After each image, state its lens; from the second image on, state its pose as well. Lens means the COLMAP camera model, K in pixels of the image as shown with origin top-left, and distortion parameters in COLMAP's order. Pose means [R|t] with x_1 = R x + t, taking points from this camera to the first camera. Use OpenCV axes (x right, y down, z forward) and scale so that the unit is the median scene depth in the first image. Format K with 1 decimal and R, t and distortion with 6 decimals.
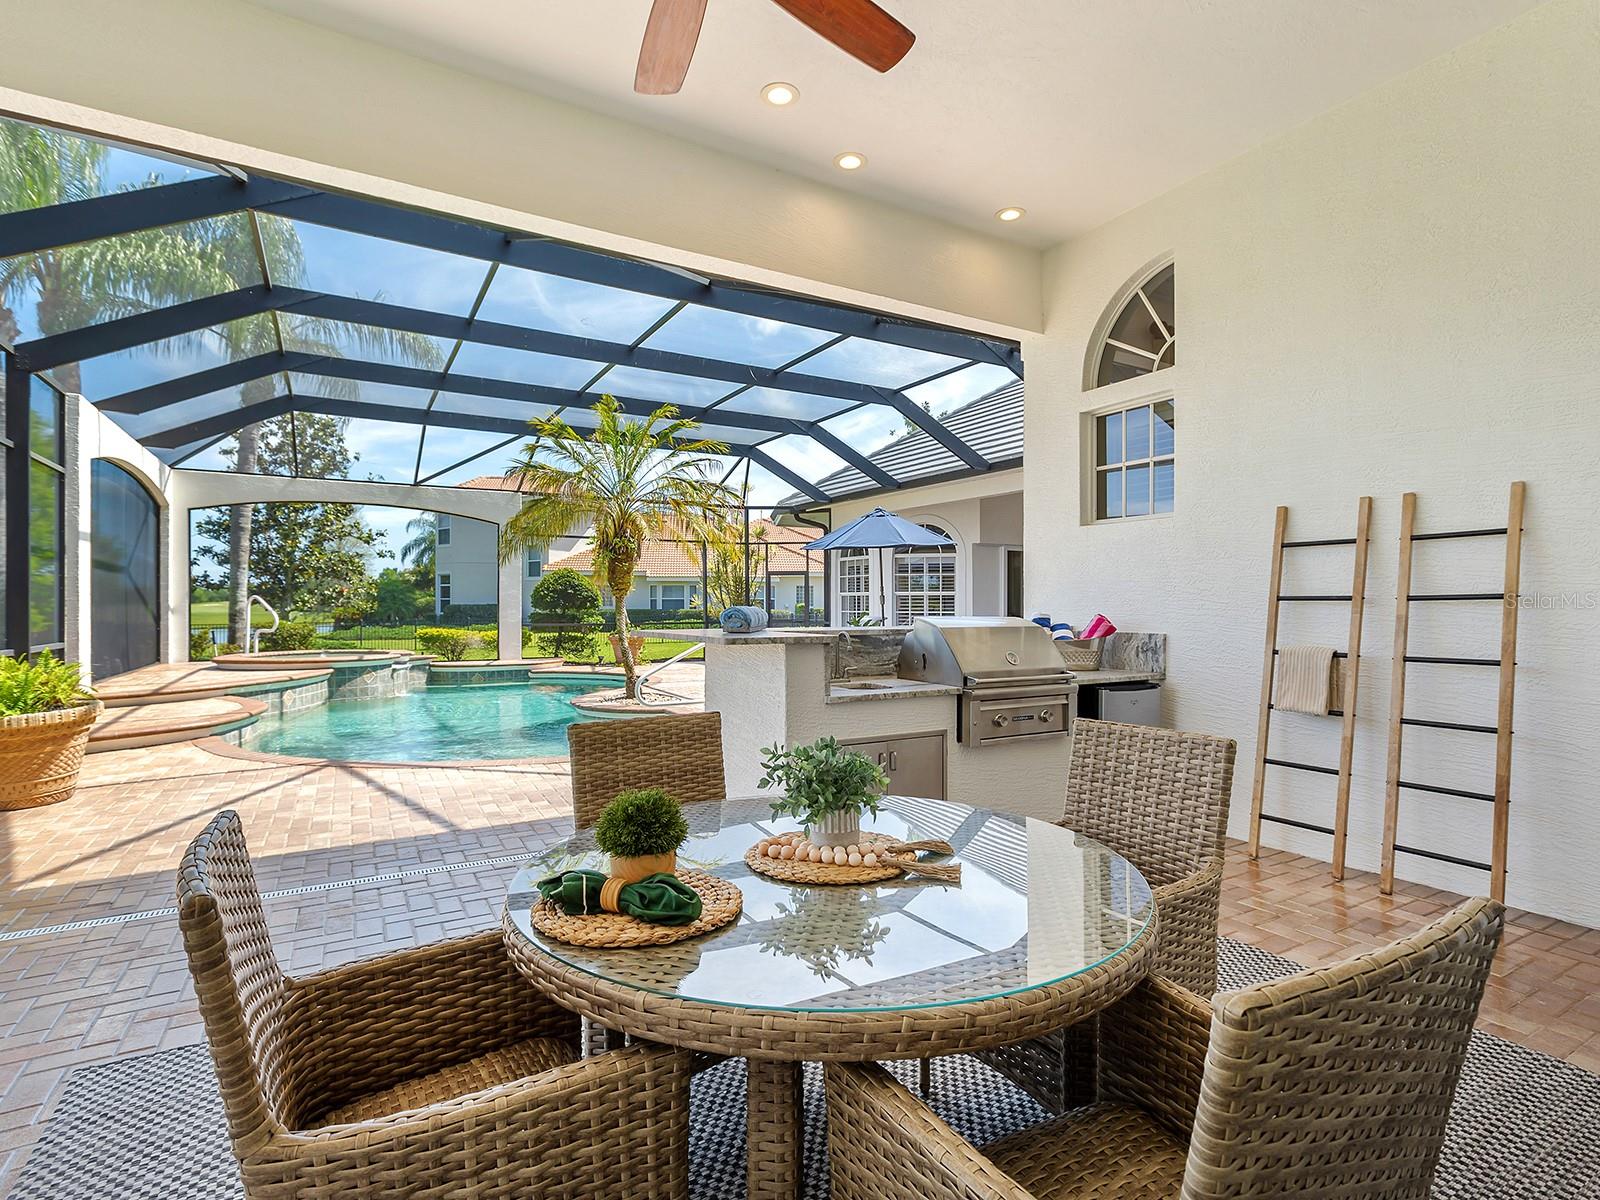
lens RADIAL K [[809.1, 0, 803.6], [0, 809.1, 608.2], [0, 0, 1]] dist [0.002904, -0.001063]
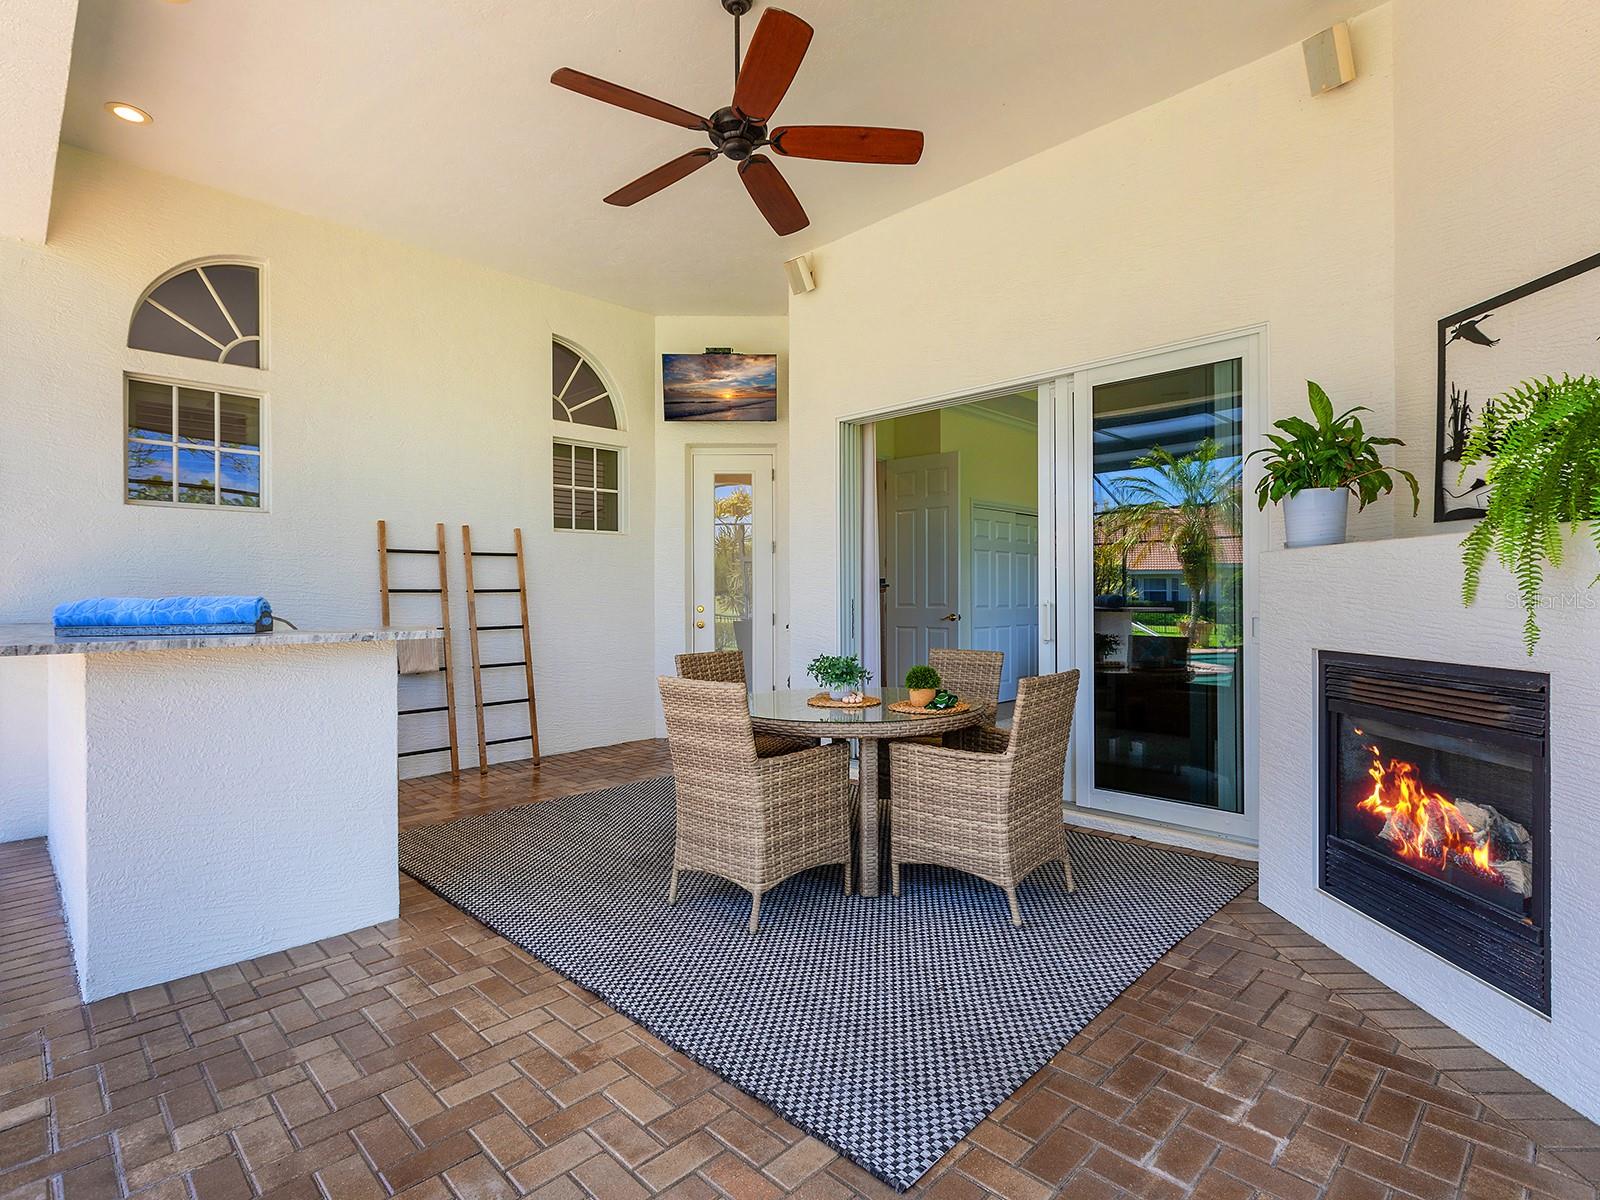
lens RADIAL K [[809.1, 0, 802.0], [0, 809.1, 595.2], [0, 0, 1]] dist [0.002904, -0.001063]
pose [[-0.260734, -0.008184, 0.965376, -0.941858], [0.004868, 0.999940, 0.009792, -0.016673], [-0.965399, 0.007252, -0.260678, 0.758485]]
